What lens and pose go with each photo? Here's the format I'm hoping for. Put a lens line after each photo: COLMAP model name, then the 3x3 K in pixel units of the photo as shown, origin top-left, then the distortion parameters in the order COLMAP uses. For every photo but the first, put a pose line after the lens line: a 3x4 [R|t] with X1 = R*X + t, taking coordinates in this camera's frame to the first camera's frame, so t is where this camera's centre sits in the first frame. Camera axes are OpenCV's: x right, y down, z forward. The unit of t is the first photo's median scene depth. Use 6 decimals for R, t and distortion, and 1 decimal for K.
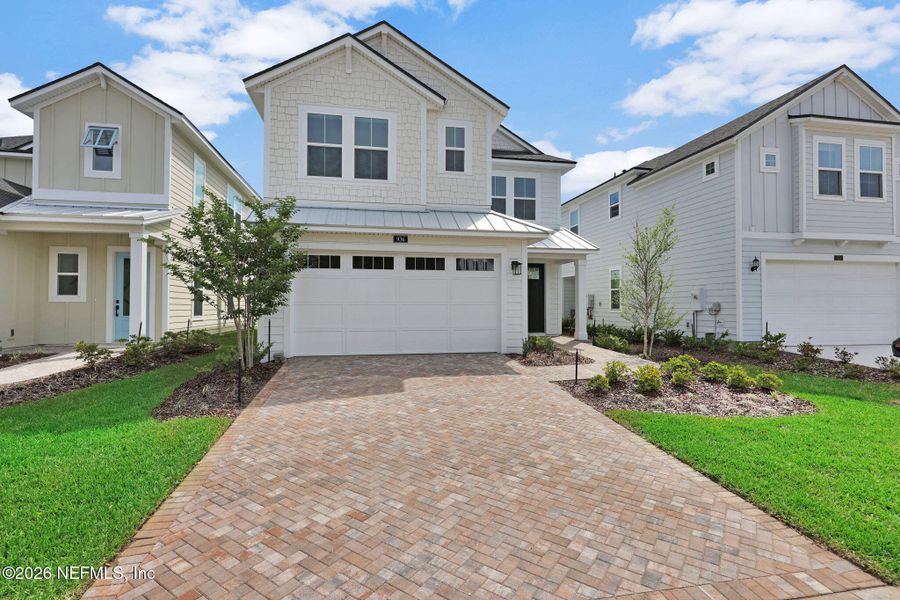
lens RADIAL K [[389.8, 0, 439.4], [0, 389.8, 303.6], [0, 0, 1]] dist [-0.000831, -0.000042]
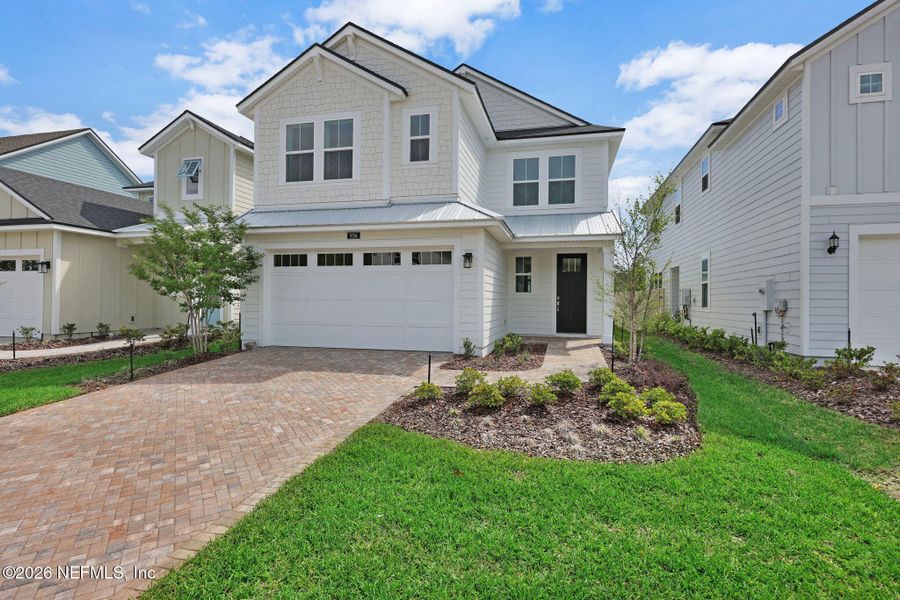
lens RADIAL K [[393.2, 0, 449.3], [0, 393.2, 302.4], [0, 0, 1]] dist [0.000473, 0.000062]
pose [[0.929495, 0.007939, -0.368749, 0.492170], [-0.004715, 0.999942, 0.009643, -0.002158], [0.368804, -0.007224, 0.929479, 0.132634]]
